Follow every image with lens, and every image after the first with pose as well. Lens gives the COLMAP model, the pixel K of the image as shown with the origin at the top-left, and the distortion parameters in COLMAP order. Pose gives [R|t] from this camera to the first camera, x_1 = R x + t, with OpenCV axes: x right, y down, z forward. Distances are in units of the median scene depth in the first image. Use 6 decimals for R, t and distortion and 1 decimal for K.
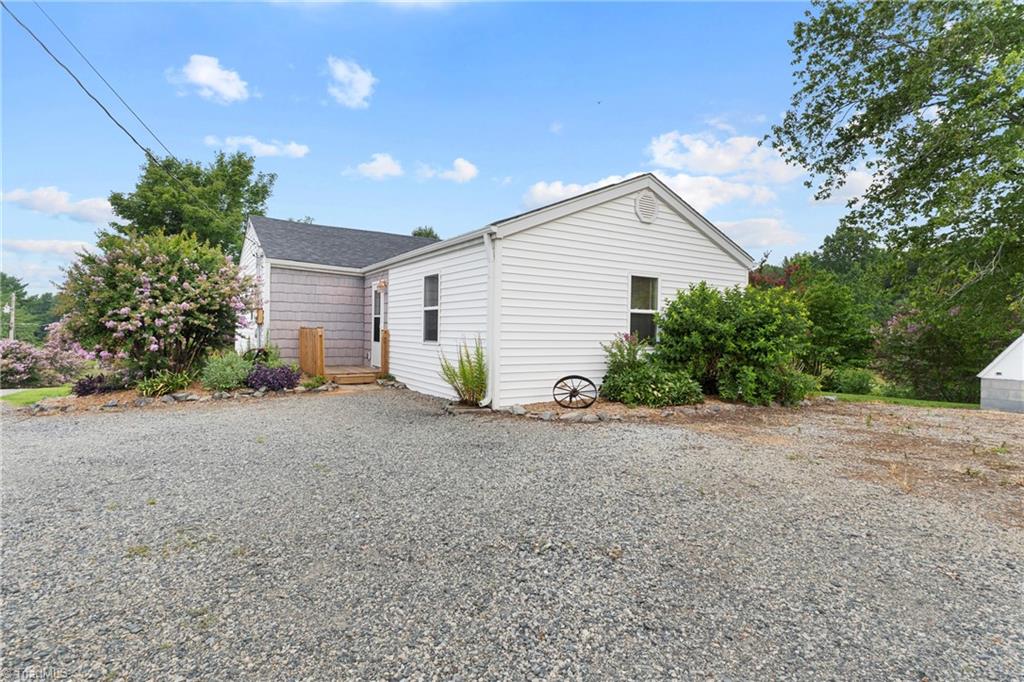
lens RADIAL K [[525.6, 0, 512.0], [0, 525.6, 341.0], [0, 0, 1]] dist [-0.002371, -0.000633]
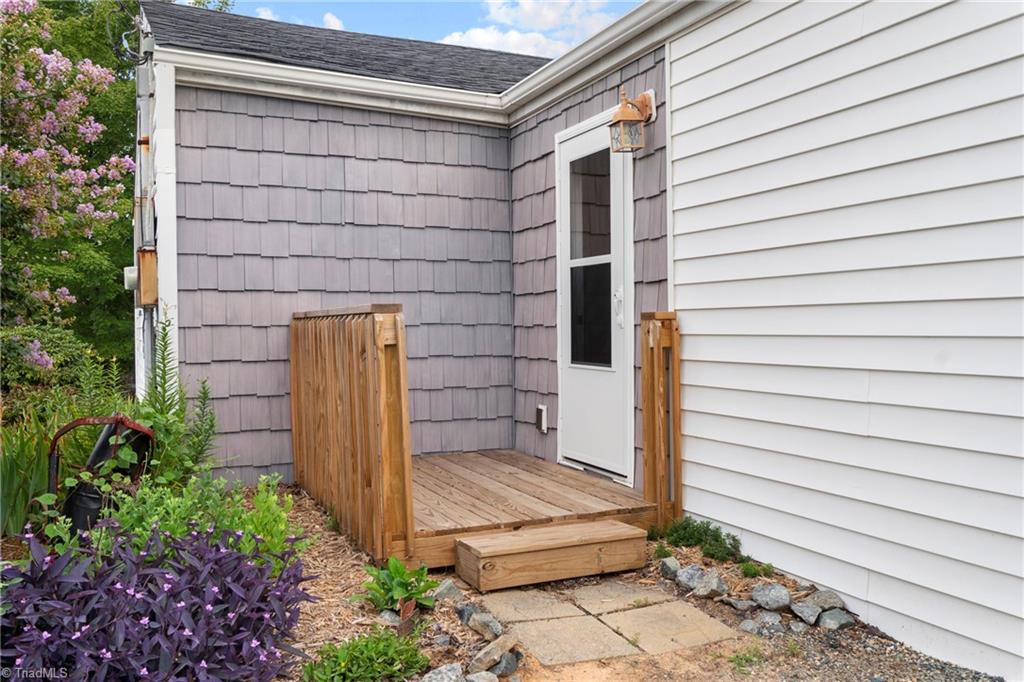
lens RADIAL K [[889.8, 0, 495.7], [0, 889.8, 339.2], [0, 0, 1]] dist [0.077508, 0.001492]
pose [[0.987700, -0.024342, -0.154453, -0.242171], [0.023043, 0.999682, -0.010194, -0.007715], [0.154652, 0.006510, 0.987948, 0.594896]]
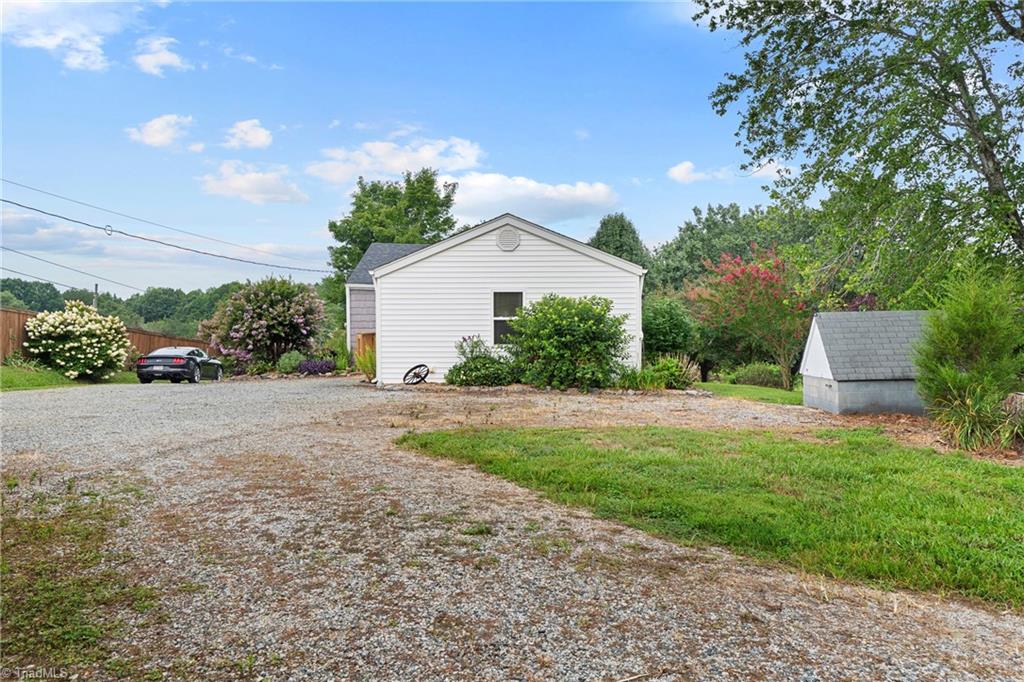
lens RADIAL K [[788.6, 0, 512.0], [0, 788.6, 341.0], [0, 0, 1]] dist [-0.000718, -0.000097]
pose [[0.832022, -0.008502, -0.554677, 1.051798], [0.006432, 0.999963, -0.005679, 0.008453], [0.554705, 0.001157, 0.832046, -0.491159]]
